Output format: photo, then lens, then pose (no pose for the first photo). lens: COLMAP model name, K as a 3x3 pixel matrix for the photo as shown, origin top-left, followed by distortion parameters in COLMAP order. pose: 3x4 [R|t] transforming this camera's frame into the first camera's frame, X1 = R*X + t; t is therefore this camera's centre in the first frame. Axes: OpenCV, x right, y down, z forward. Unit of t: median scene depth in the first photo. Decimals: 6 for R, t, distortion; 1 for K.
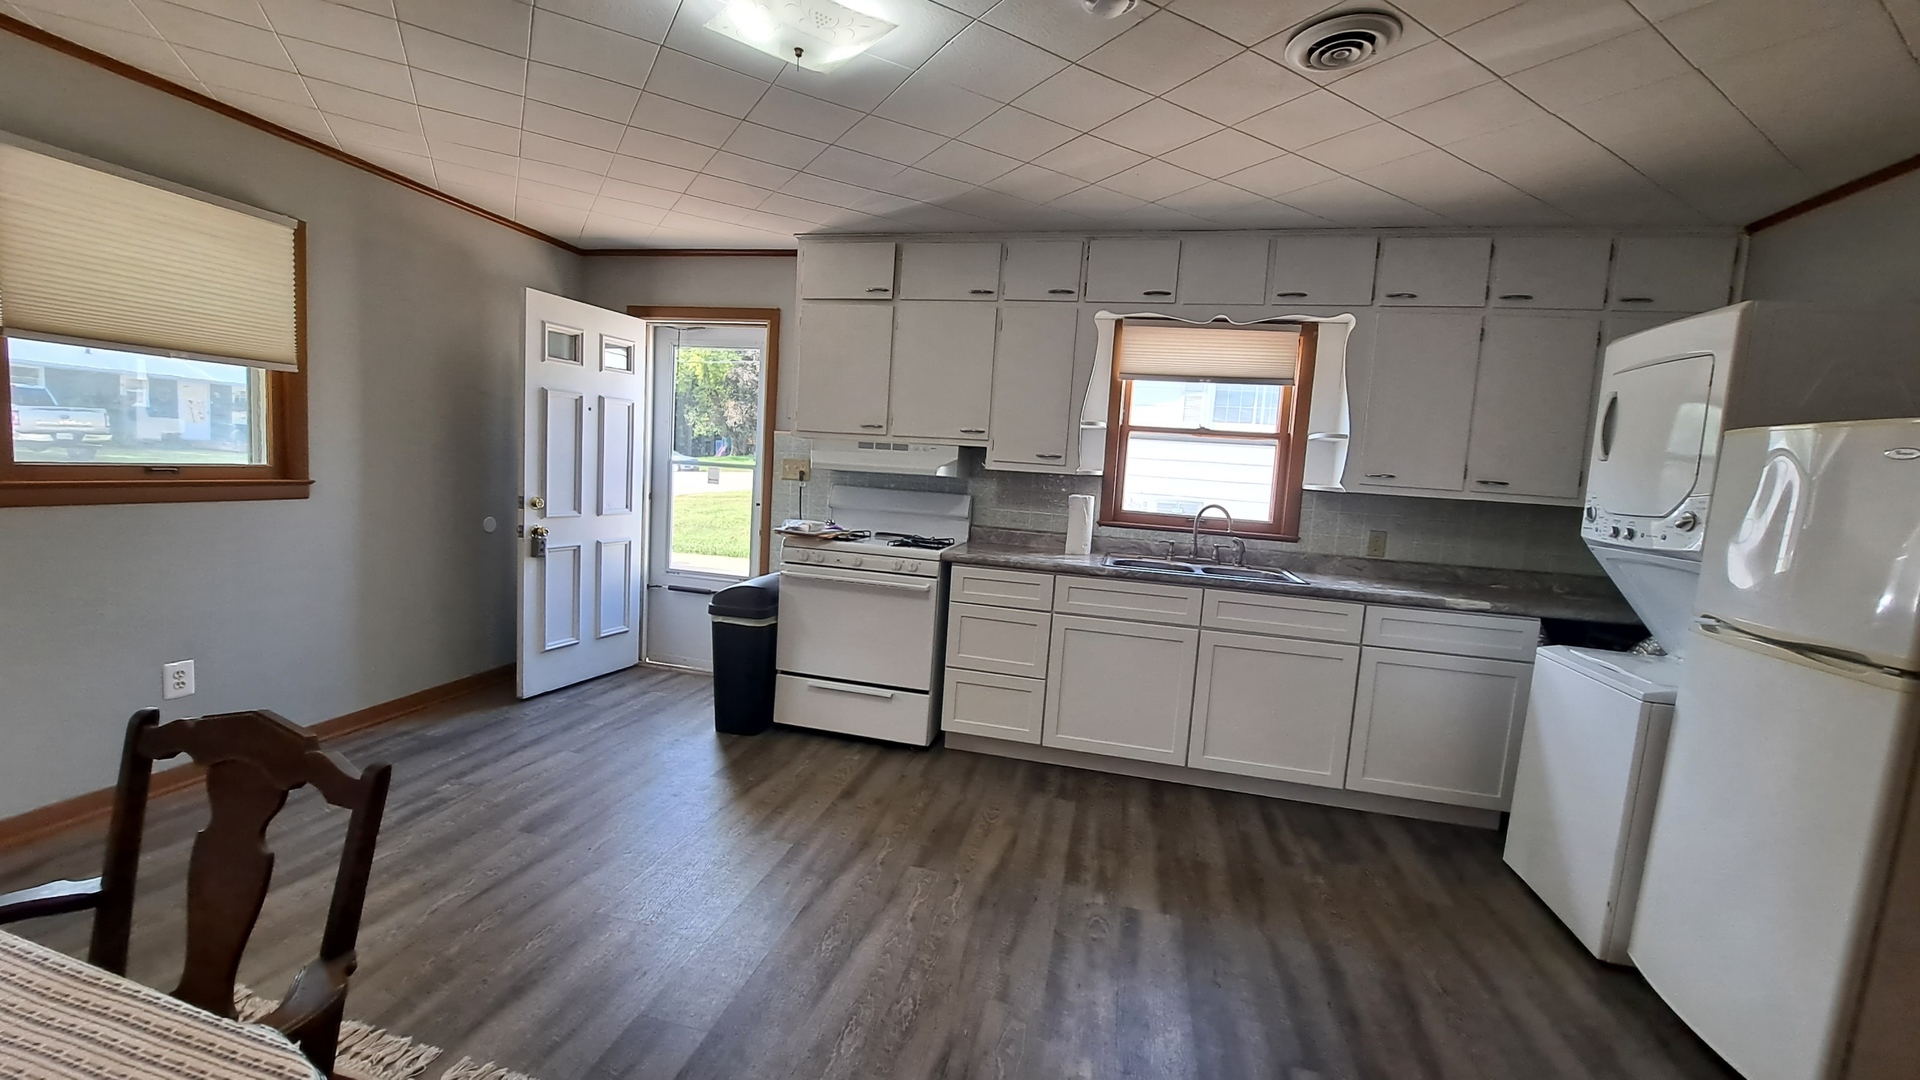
lens RADIAL K [[774.2, 0, 953.2], [0, 774.2, 543.6], [0, 0, 1]] dist [0.001290, 0.000134]
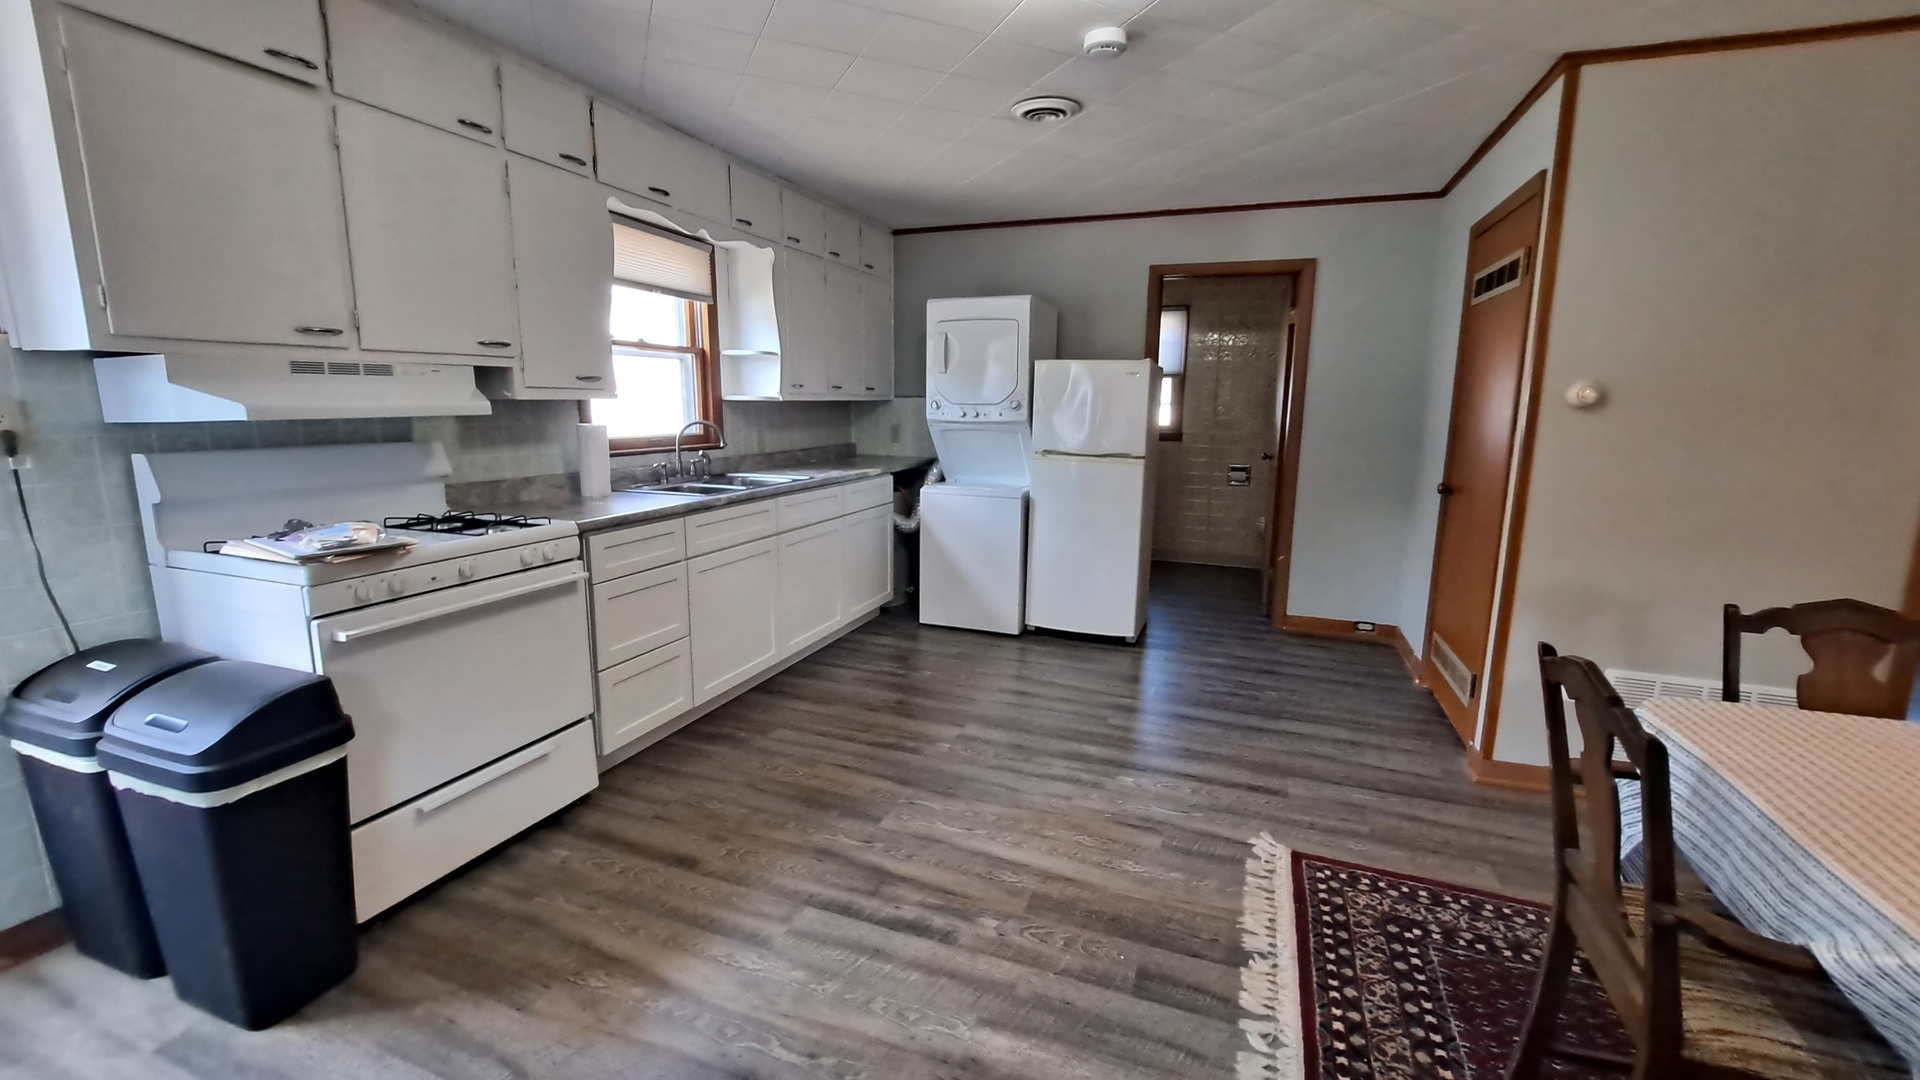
lens RADIAL K [[774.2, 0, 961.6], [0, 774.2, 534.7], [0, 0, 1]] dist [0.001290, 0.000134]
pose [[0.116489, -0.231898, 0.965740, -0.652247], [0.098494, 0.970264, 0.221104, -0.098508], [-0.988296, 0.069363, 0.135866, 0.548537]]
